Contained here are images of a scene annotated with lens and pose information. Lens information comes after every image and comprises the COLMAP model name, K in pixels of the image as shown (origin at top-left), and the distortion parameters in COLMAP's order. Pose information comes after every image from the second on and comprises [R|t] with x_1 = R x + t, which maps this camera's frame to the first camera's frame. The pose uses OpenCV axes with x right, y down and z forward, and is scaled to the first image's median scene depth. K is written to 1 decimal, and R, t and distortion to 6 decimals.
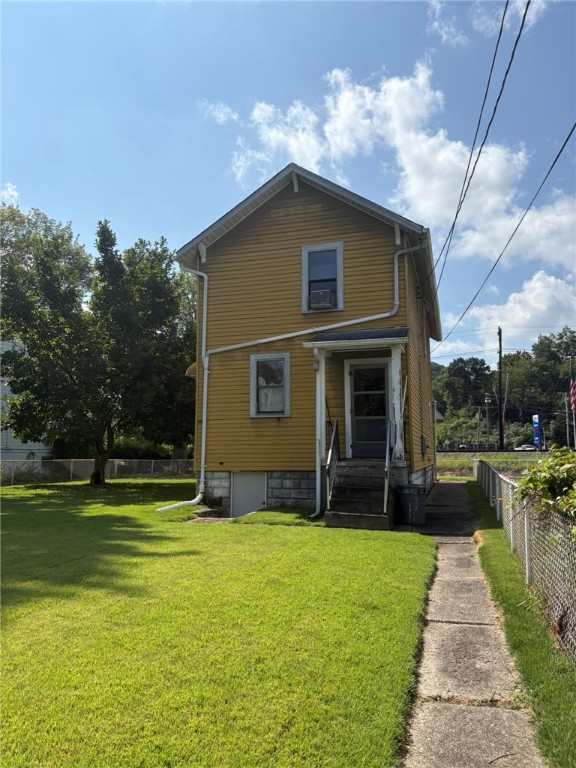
lens RADIAL K [[587.2, 0, 289.2], [0, 587.2, 384.0], [0, 0, 1]] dist [0.046885, -0.040630]
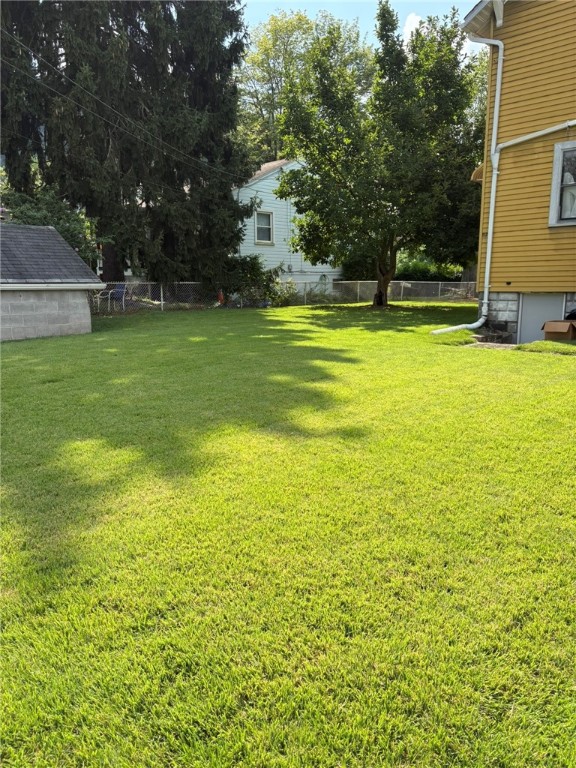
lens RADIAL K [[587.2, 0, 289.4], [0, 587.2, 386.2], [0, 0, 1]] dist [0.046885, -0.040630]
pose [[0.884291, 0.082703, -0.459554, 0.011855], [0.055761, 0.958442, 0.279784, 0.018804], [0.463595, -0.273035, 0.842930, 0.072462]]
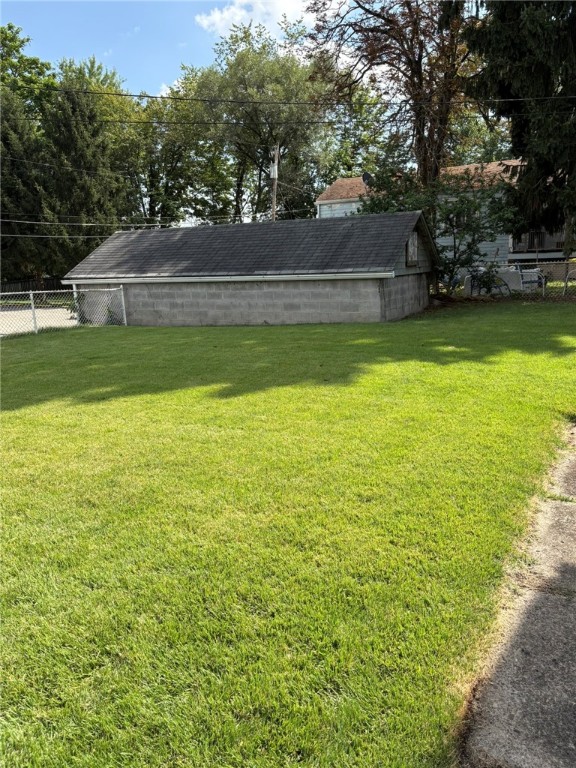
lens RADIAL K [[587.2, 0, 286.7], [0, 587.2, 384.5], [0, 0, 1]] dist [0.046885, -0.040630]
pose [[-0.205884, 0.201465, -0.957614, 0.201593], [0.145195, 0.974036, 0.173704, 0.086736], [0.967745, -0.103278, -0.229790, 0.717884]]
